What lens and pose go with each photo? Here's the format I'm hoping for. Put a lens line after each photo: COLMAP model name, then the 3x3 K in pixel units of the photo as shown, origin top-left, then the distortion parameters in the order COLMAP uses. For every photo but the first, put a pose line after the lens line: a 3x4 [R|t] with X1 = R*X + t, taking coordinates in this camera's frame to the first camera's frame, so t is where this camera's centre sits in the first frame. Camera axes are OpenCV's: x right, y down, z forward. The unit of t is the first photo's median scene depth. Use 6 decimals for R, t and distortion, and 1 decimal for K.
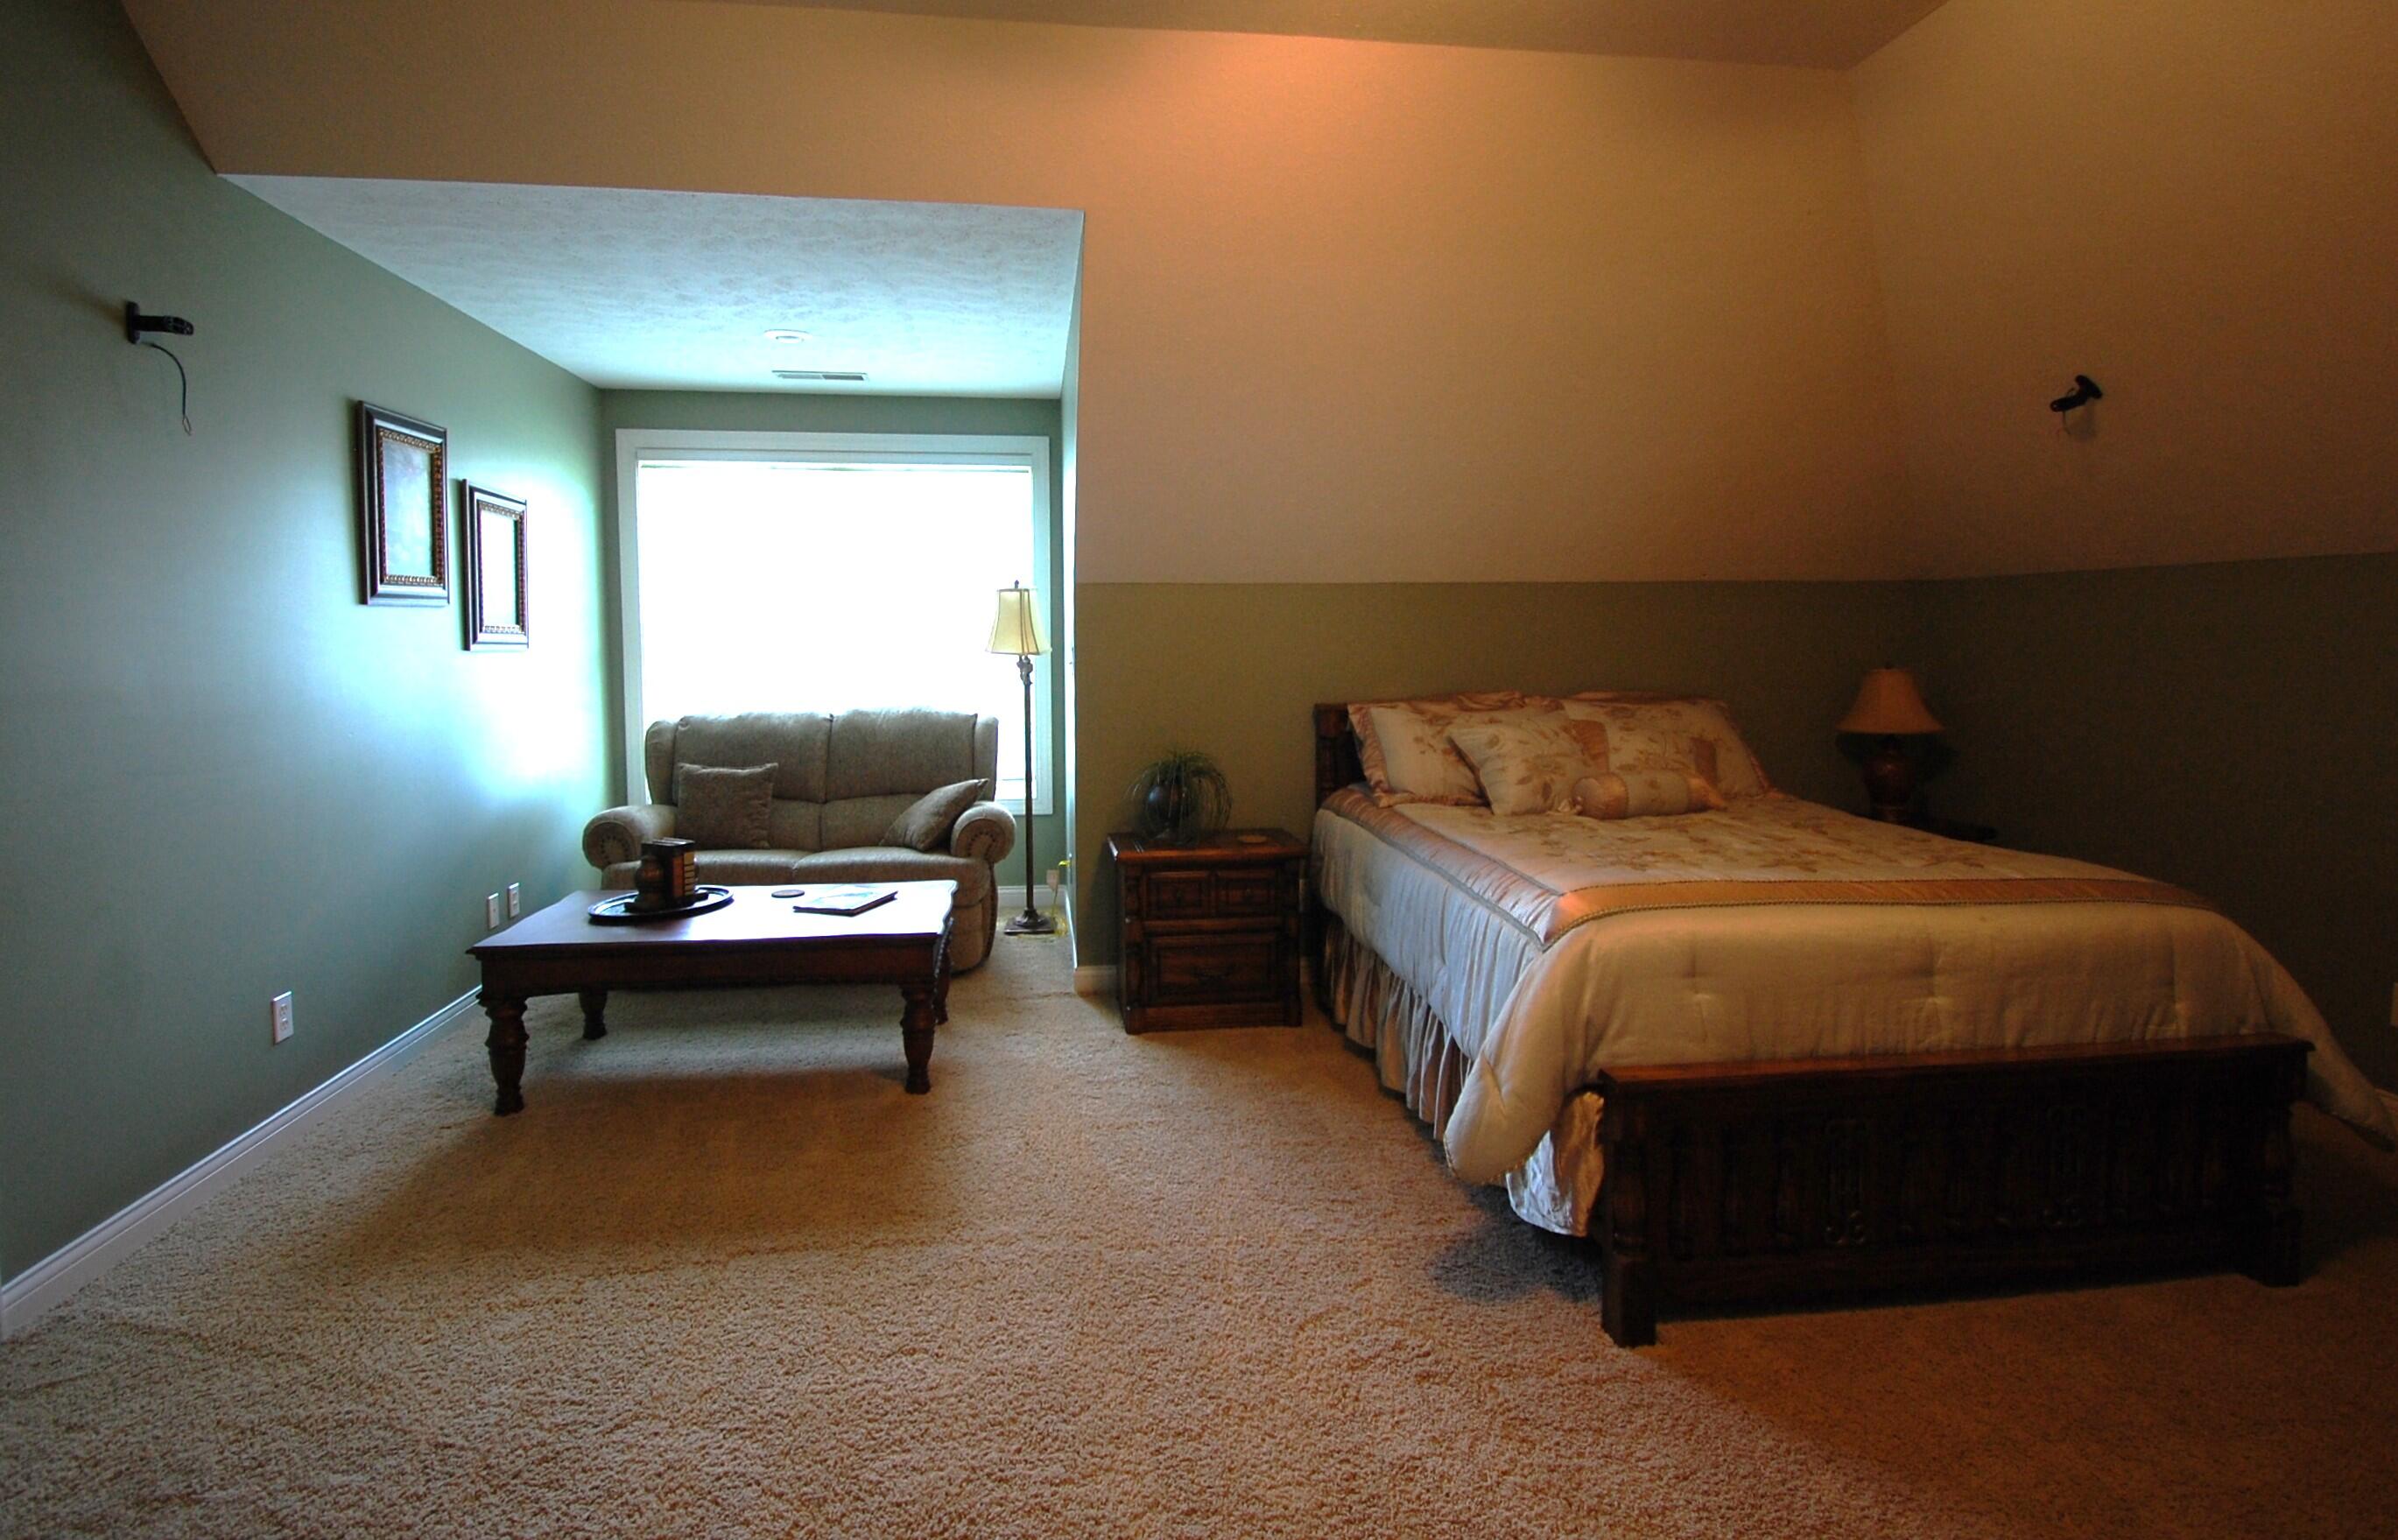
lens RADIAL K [[1116.3, 0, 1158.4], [0, 1116.3, 701.0], [0, 0, 1]] dist [0.016520, -0.025498]
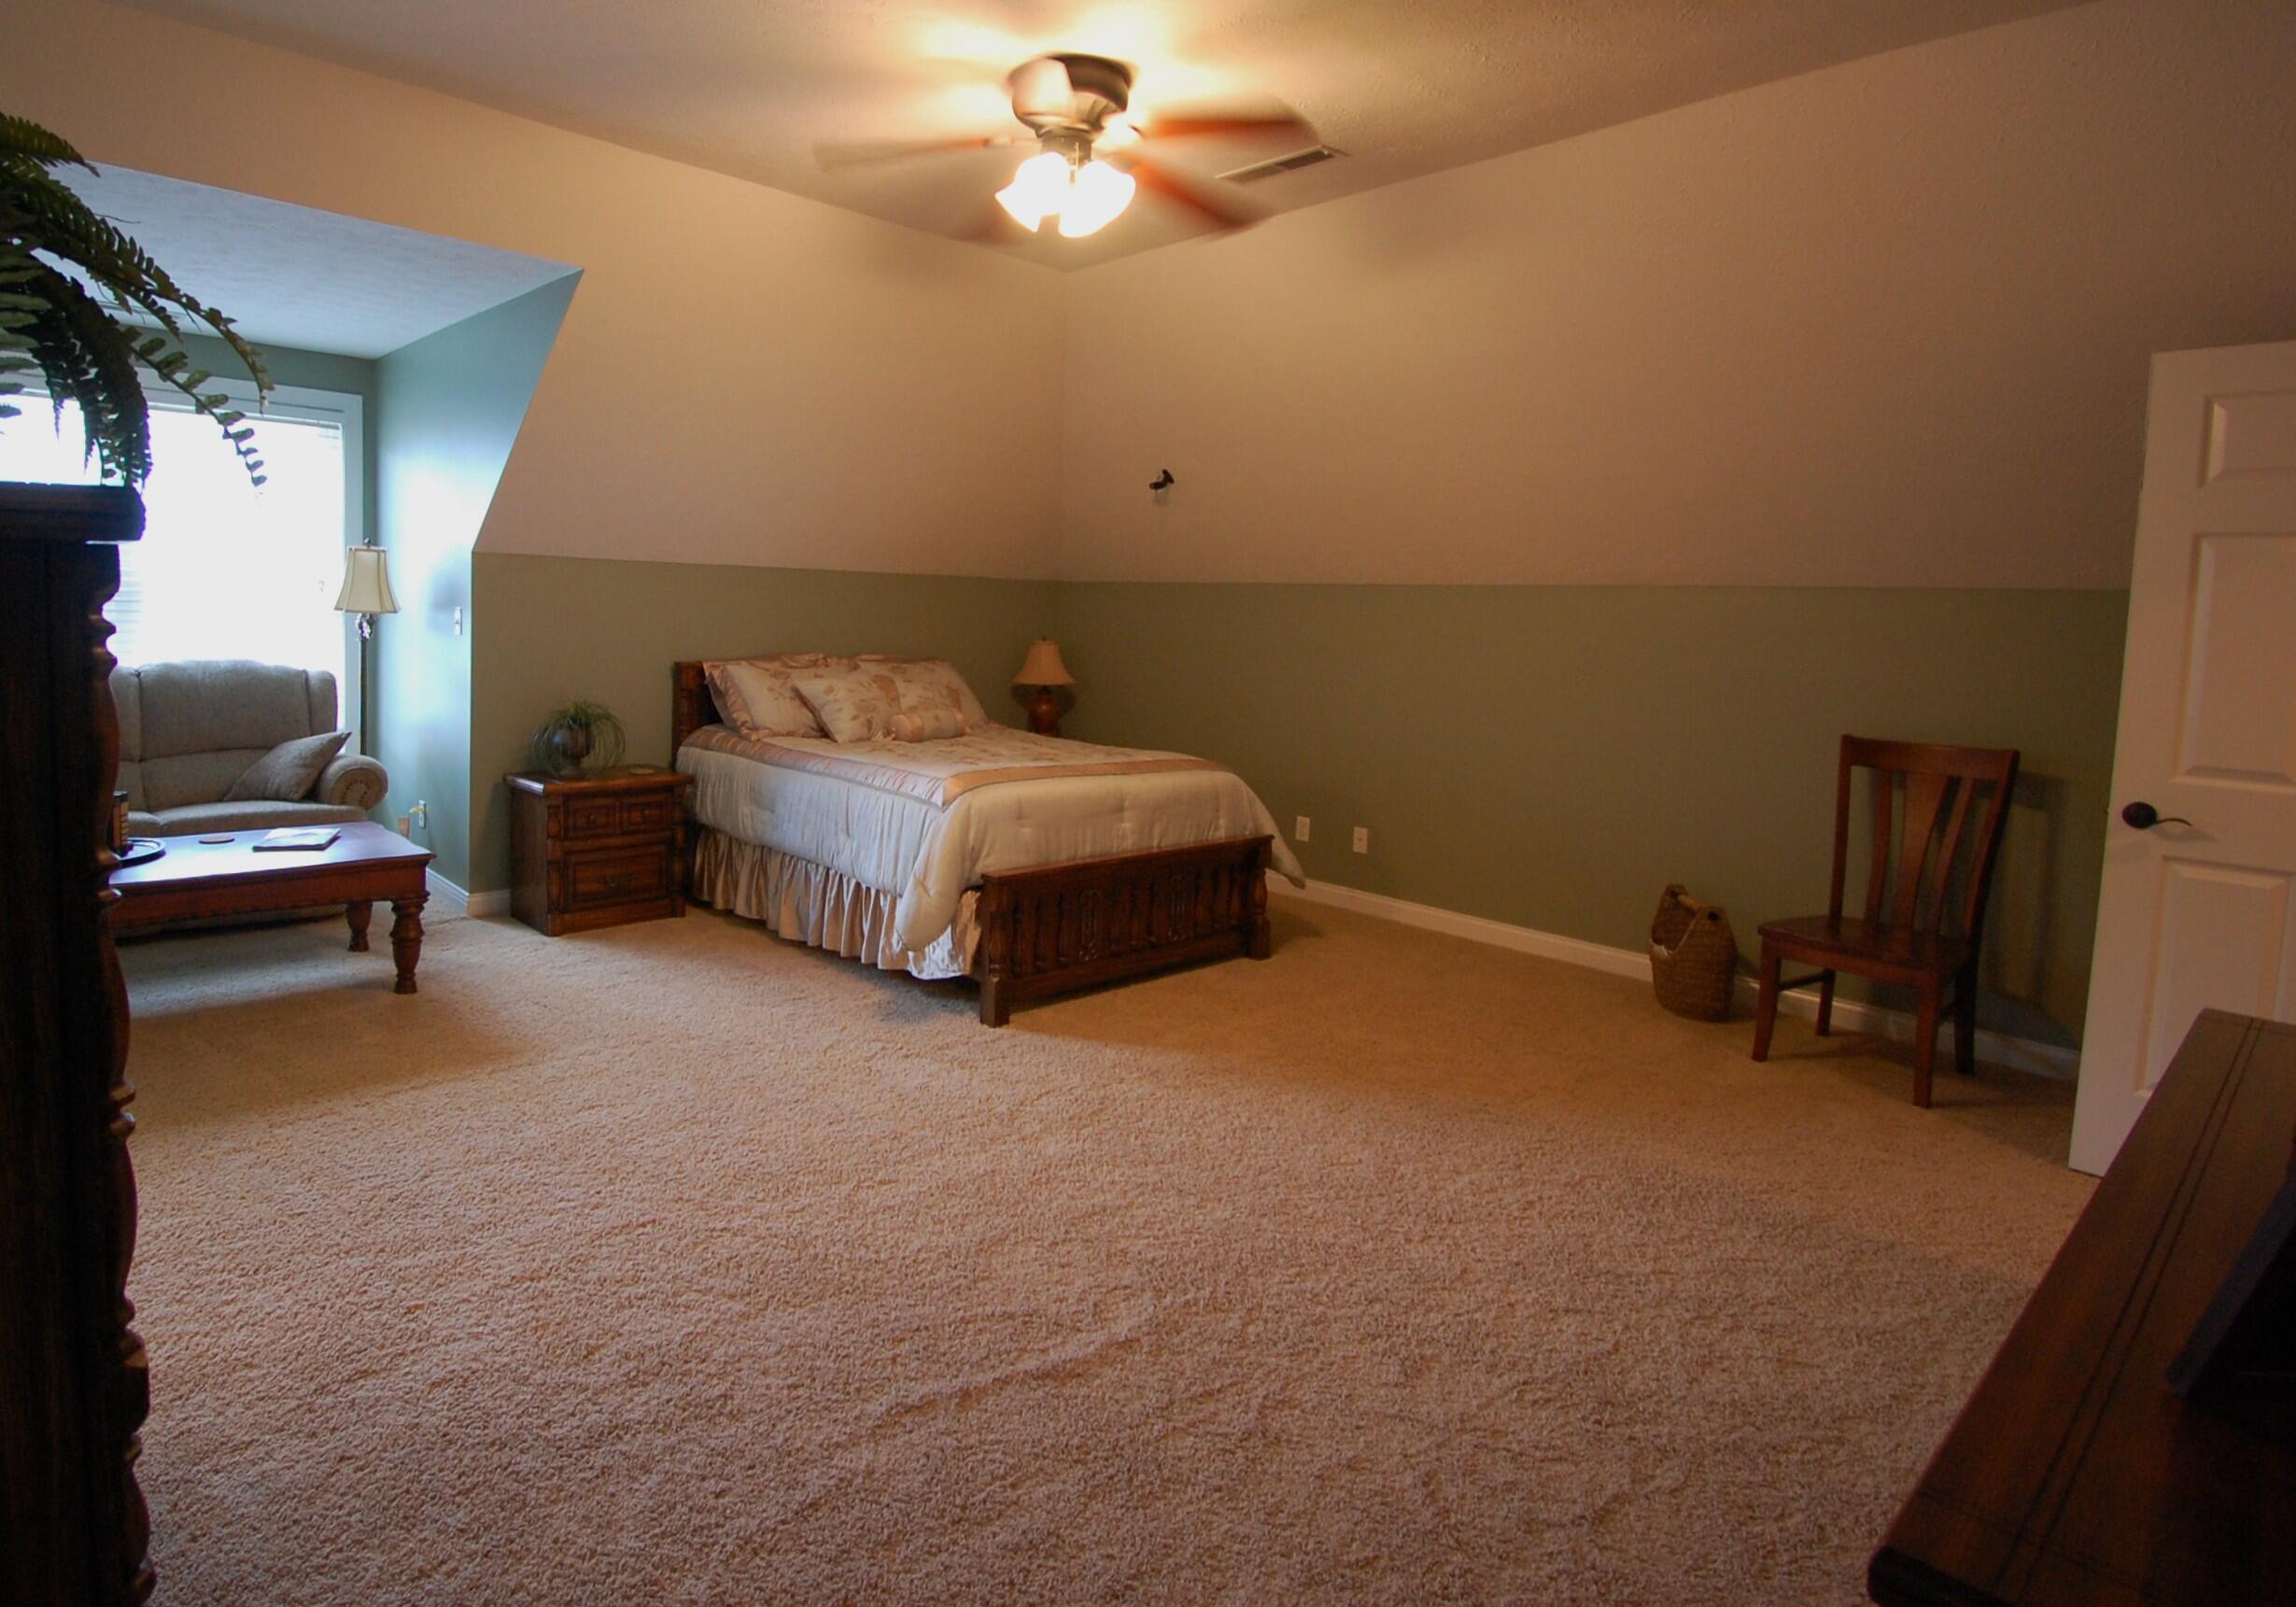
lens RADIAL K [[1195.9, 0, 915.3], [0, 1195.9, 686.7], [0, 0, 1]] dist [-0.027099, -0.000017]
pose [[0.847939, -0.002460, 0.530088, -0.385744], [-0.008601, 0.999794, 0.018397, 0.004681], [-0.530024, -0.020159, 0.847743, -0.288961]]
